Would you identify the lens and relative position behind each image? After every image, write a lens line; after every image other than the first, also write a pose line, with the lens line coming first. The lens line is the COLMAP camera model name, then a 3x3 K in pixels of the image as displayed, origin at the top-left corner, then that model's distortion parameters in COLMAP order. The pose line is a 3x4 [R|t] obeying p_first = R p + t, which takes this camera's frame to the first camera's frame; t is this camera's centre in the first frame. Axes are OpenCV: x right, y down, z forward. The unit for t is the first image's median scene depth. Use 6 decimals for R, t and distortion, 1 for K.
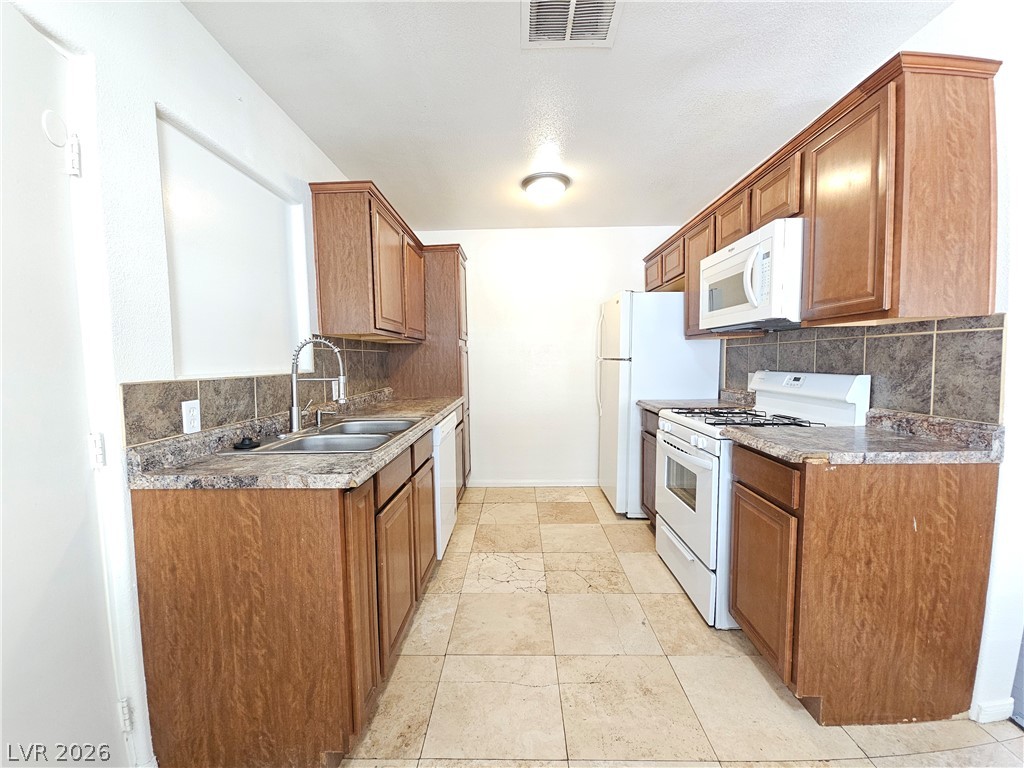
lens RADIAL K [[417.8, 0, 511.1], [0, 417.8, 388.2], [0, 0, 1]] dist [0.008579, -0.005389]
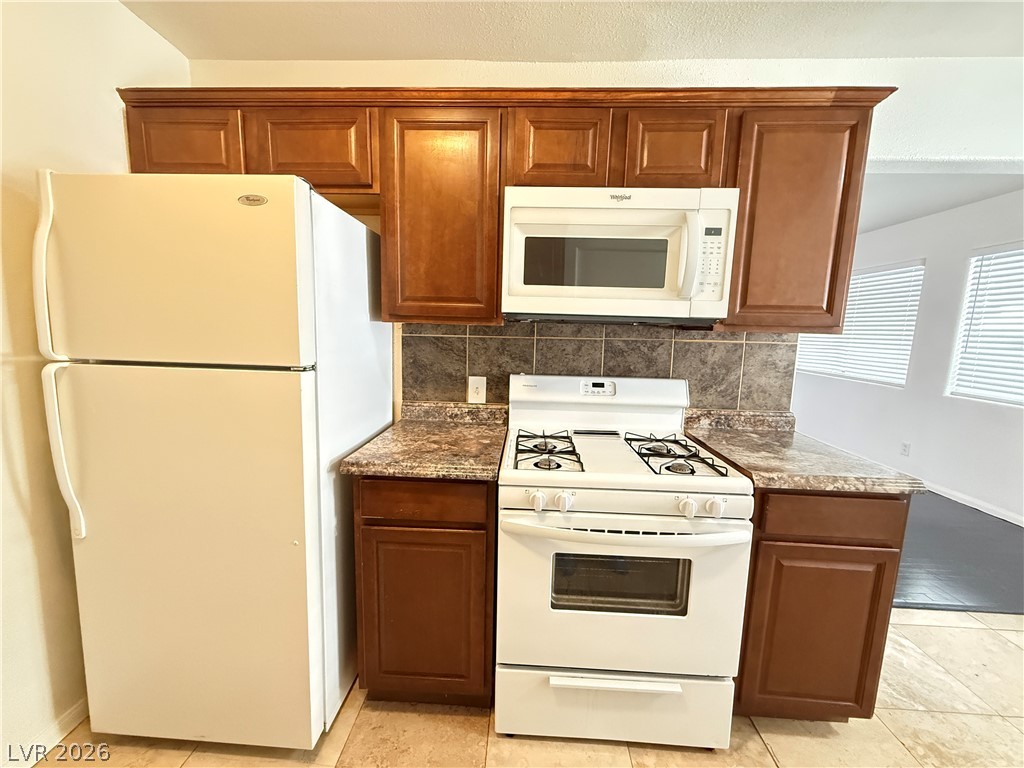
lens RADIAL K [[406.8, 0, 509.0], [0, 406.8, 383.9], [0, 0, 1]] dist [-0.000309, -0.000105]
pose [[0.024618, -0.118173, 0.992688, -0.169445], [0.044052, 0.992152, 0.117017, -0.169207], [-0.998726, 0.040849, 0.029631, 1.542452]]
